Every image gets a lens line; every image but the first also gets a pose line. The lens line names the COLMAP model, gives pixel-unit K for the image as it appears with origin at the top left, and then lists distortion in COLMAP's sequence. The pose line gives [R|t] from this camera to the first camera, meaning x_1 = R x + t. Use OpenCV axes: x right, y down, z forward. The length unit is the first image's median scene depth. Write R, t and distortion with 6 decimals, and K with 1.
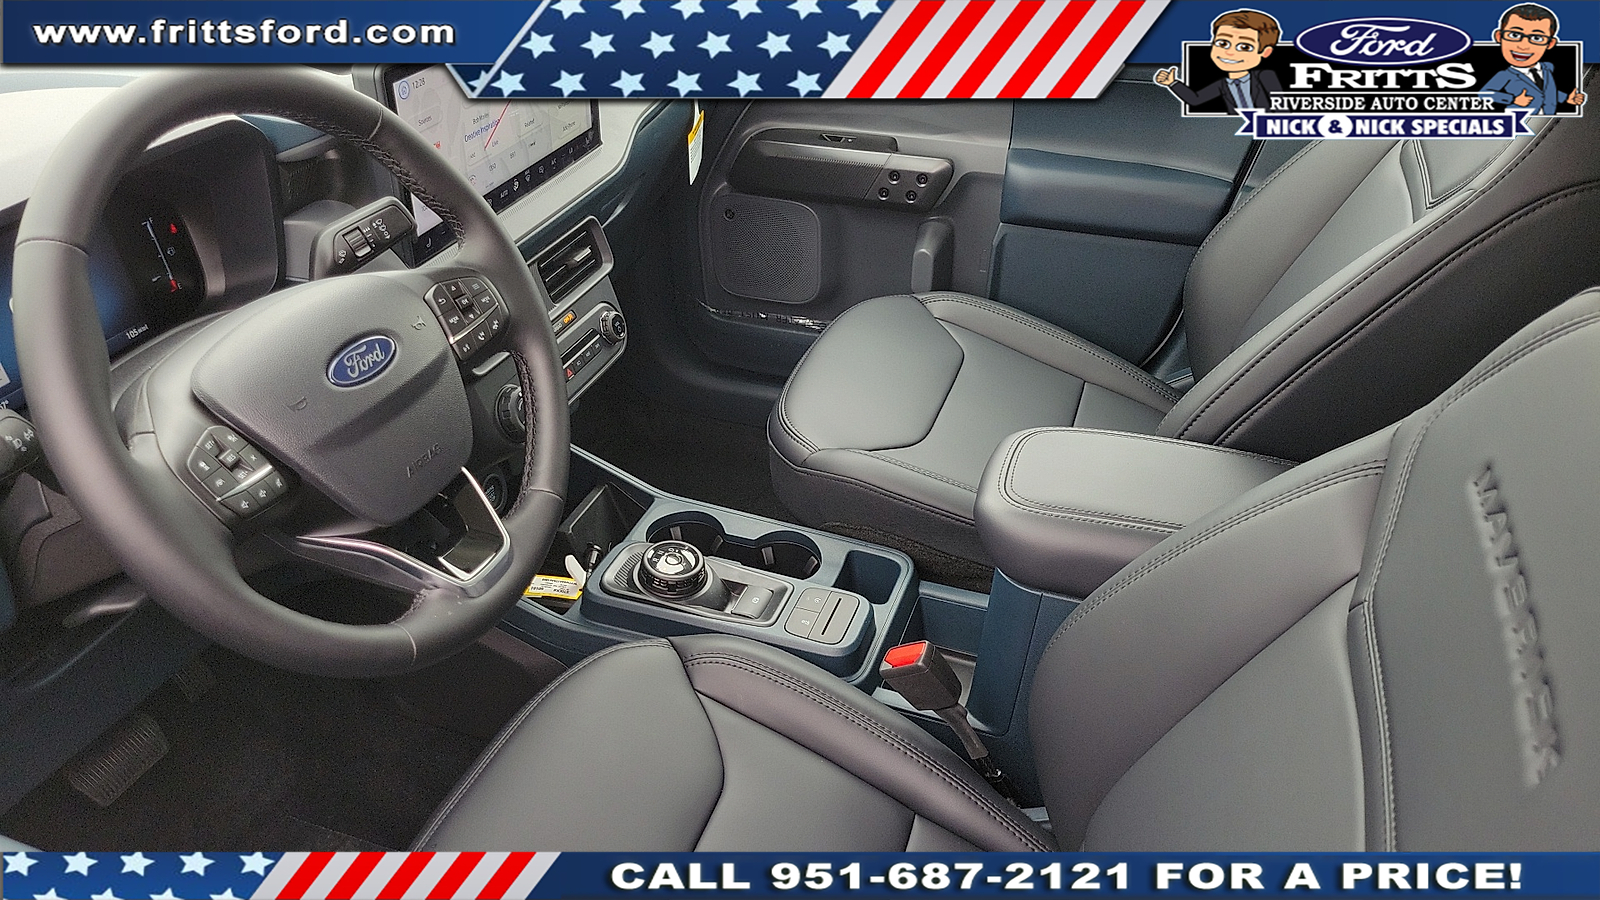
lens RADIAL K [[1218.2, 0, 796.8], [0, 1218.2, 465.0], [0, 0, 1]] dist [0.013648, 0.007863]
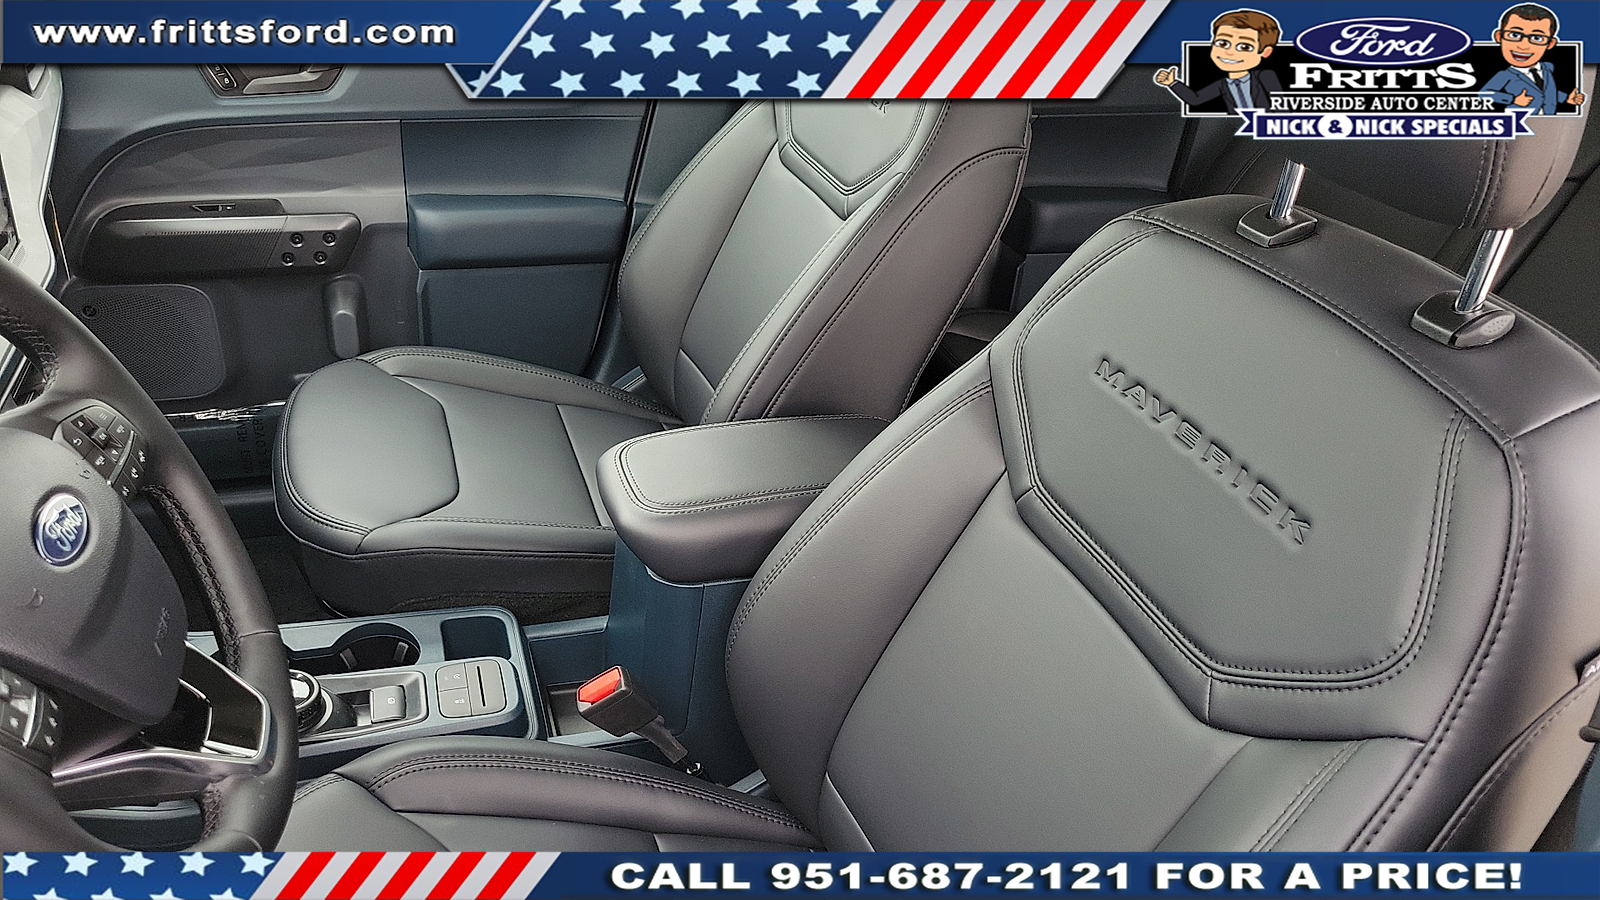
lens RADIAL K [[1218.2, 0, 786.8], [0, 1218.2, 444.7], [0, 0, 1]] dist [0.013648, 0.007863]
pose [[0.770978, -0.236765, 0.591215, -0.280986], [0.265527, 0.963294, 0.039509, -0.028803], [-0.578868, 0.126523, 0.805546, 0.065057]]
